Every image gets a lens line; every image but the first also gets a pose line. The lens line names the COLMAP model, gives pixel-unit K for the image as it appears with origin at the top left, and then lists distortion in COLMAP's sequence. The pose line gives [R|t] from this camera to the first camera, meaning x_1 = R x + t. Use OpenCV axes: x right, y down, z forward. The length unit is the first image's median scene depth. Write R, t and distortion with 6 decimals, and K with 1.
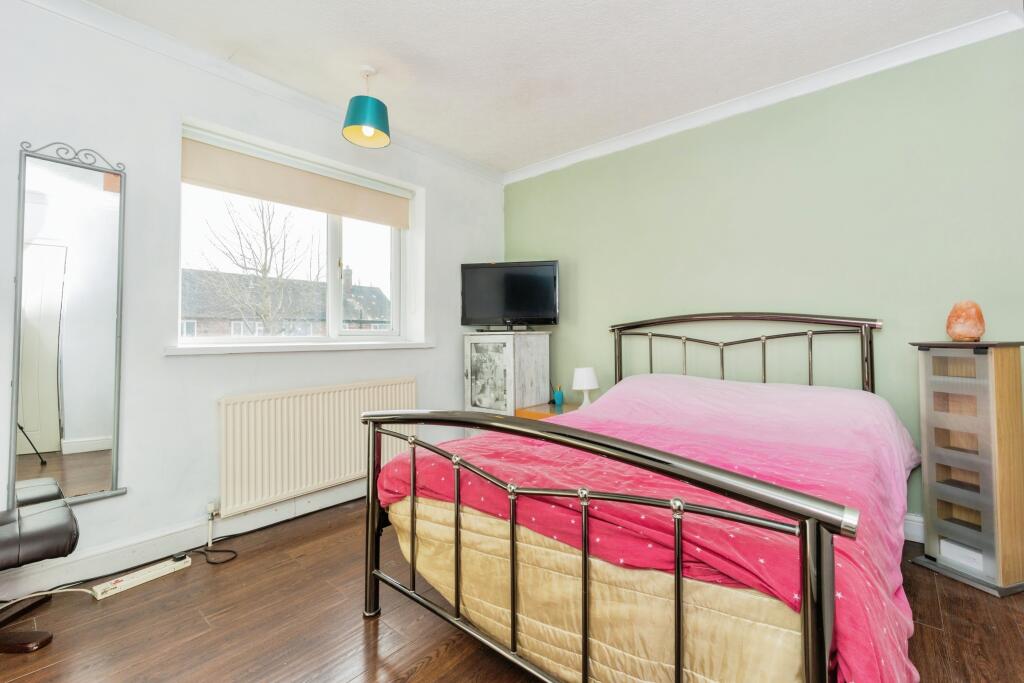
lens RADIAL K [[443.0, 0, 516.8], [0, 443.0, 315.9], [0, 0, 1]] dist [0.008886, 0.000321]
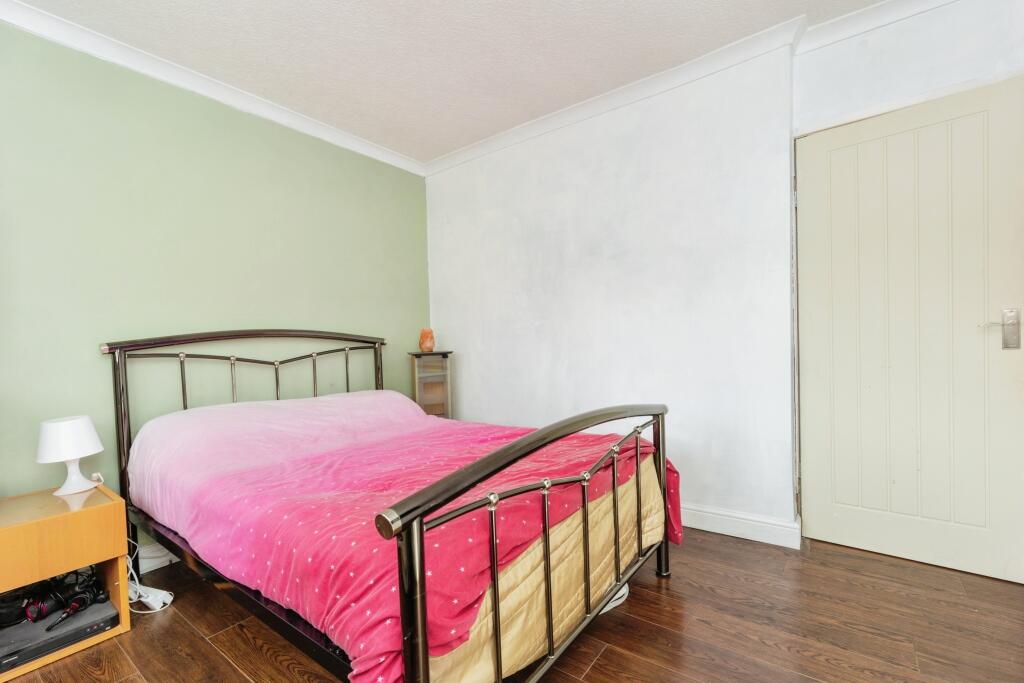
lens RADIAL K [[443.0, 0, 512.3], [0, 443.0, 345.3], [0, 0, 1]] dist [0.008886, 0.000321]
pose [[-0.051202, 0.001196, 0.998688, -0.558307], [-0.006533, 0.999977, -0.001533, 0.027304], [-0.998667, -0.006603, -0.051193, 0.610552]]
